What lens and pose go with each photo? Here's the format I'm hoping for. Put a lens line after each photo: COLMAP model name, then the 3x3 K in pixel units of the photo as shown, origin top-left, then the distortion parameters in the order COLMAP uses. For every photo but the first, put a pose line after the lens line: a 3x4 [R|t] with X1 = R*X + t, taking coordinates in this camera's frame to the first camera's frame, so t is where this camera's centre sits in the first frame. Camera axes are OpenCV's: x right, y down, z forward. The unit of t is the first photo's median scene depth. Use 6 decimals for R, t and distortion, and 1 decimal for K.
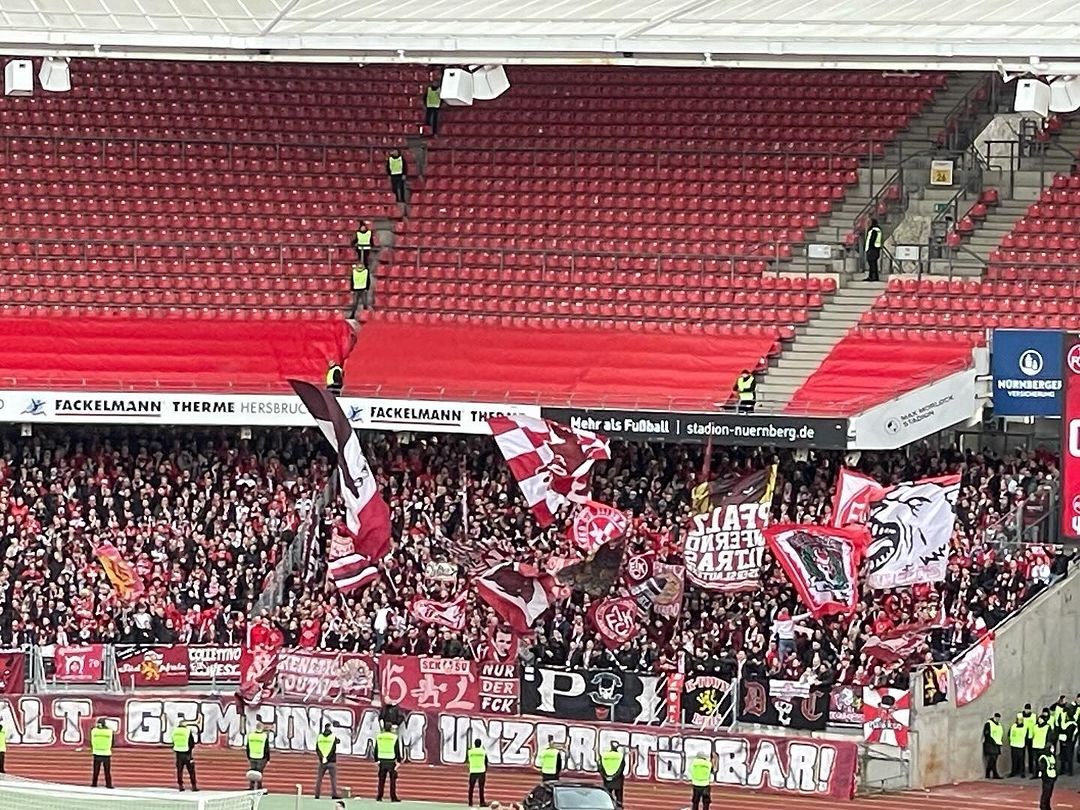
lens RADIAL K [[6169.7, 0, 565.2], [0, 6169.7, 406.8], [0, 0, 1]] dist [-0.069698, 18.220420]
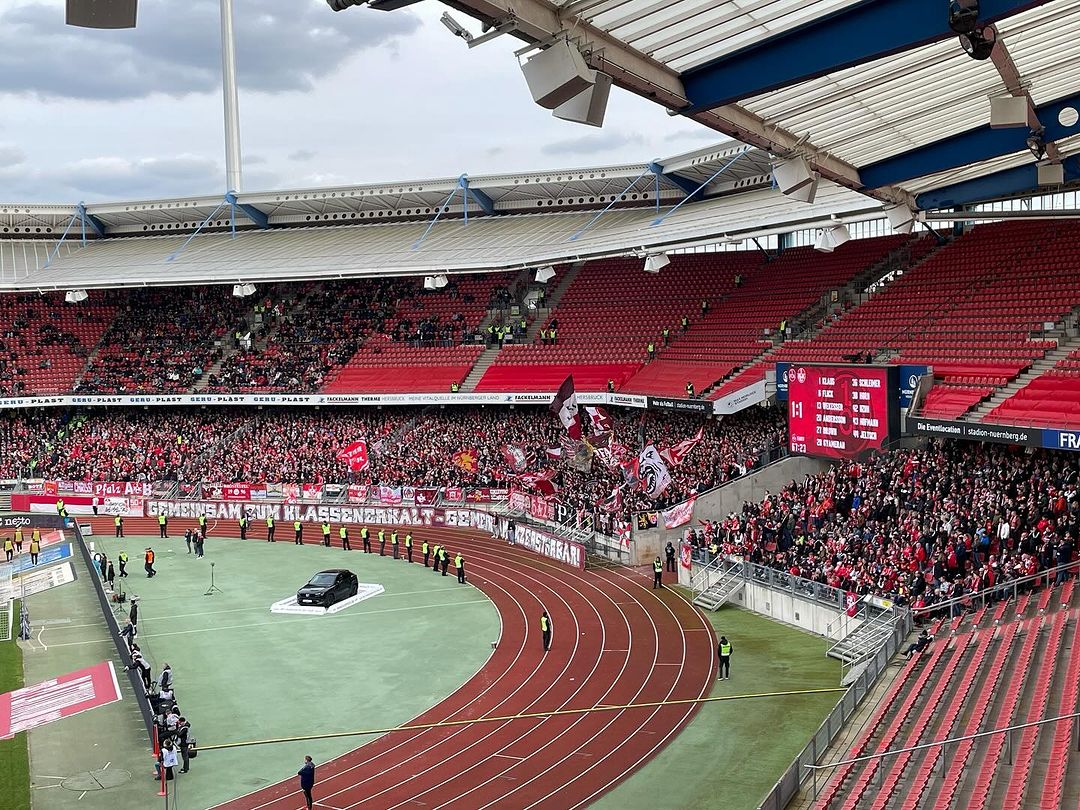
lens RADIAL K [[1357.3, 0, 540.3], [0, 1357.3, 403.8], [0, 0, 1]] dist [0.175673, -0.450044]
pose [[0.793243, -0.010726, -0.608810, 0.321619], [0.026019, 0.999529, 0.016292, -0.007755], [0.608349, -0.028764, 0.793148, 0.539756]]
